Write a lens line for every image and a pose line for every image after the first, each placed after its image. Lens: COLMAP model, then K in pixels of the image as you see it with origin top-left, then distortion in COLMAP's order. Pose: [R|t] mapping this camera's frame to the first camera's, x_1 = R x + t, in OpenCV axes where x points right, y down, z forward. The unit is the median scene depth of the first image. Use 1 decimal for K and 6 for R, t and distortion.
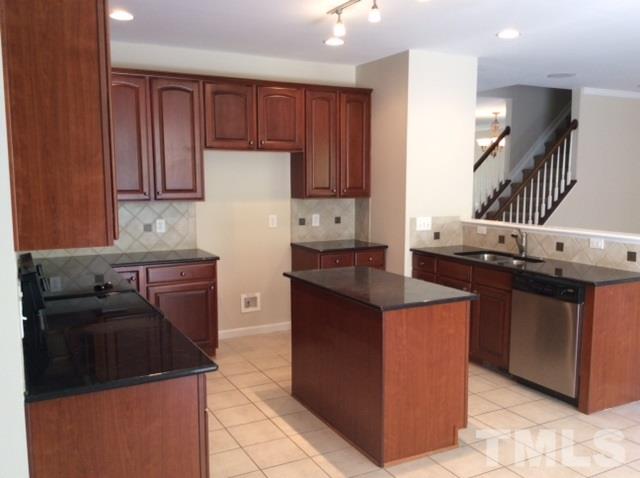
lens RADIAL K [[574.5, 0, 318.8], [0, 574.5, 240.9], [0, 0, 1]] dist [0.019350, -0.015437]
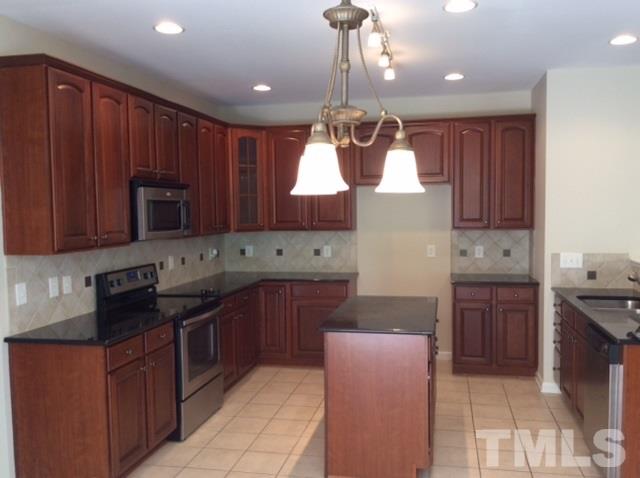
lens RADIAL K [[574.5, 0, 319.9], [0, 574.5, 241.1], [0, 0, 1]] dist [0.019350, -0.015437]
pose [[0.777073, 0.027741, -0.628799, 0.431709], [-0.058425, 0.997894, -0.028179, -0.011810], [0.626693, 0.058635, 0.777057, 0.067998]]
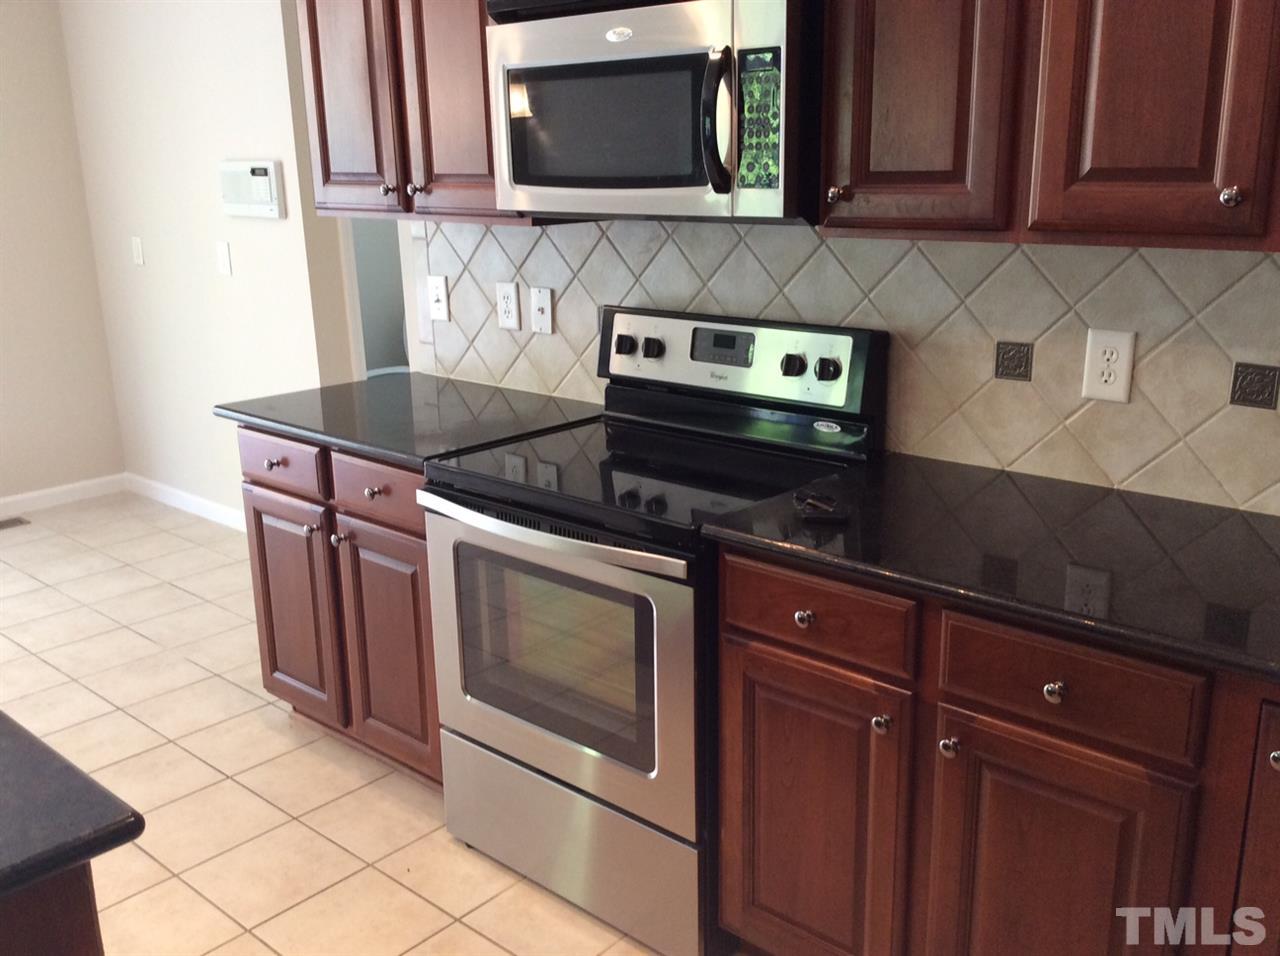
lens RADIAL K [[1149.1, 0, 643.2], [0, 1149.1, 479.8], [0, 0, 1]] dist [0.019350, -0.015437]
pose [[-0.942676, 0.110540, -0.314870, -0.086572], [-0.012490, 0.931196, 0.364305, -0.086379], [0.333475, 0.347354, -0.876436, 0.928435]]
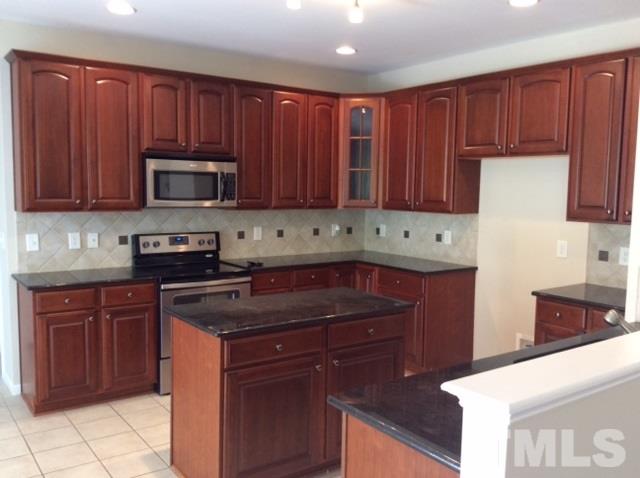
lens RADIAL K [[574.5, 0, 322.2], [0, 574.5, 235.4], [0, 0, 1]] dist [0.019350, -0.015437]
pose [[0.168076, 0.088715, -0.981774, 0.626368], [-0.127465, 0.989537, 0.067595, -0.064984], [0.977499, 0.113780, 0.177625, 0.579795]]
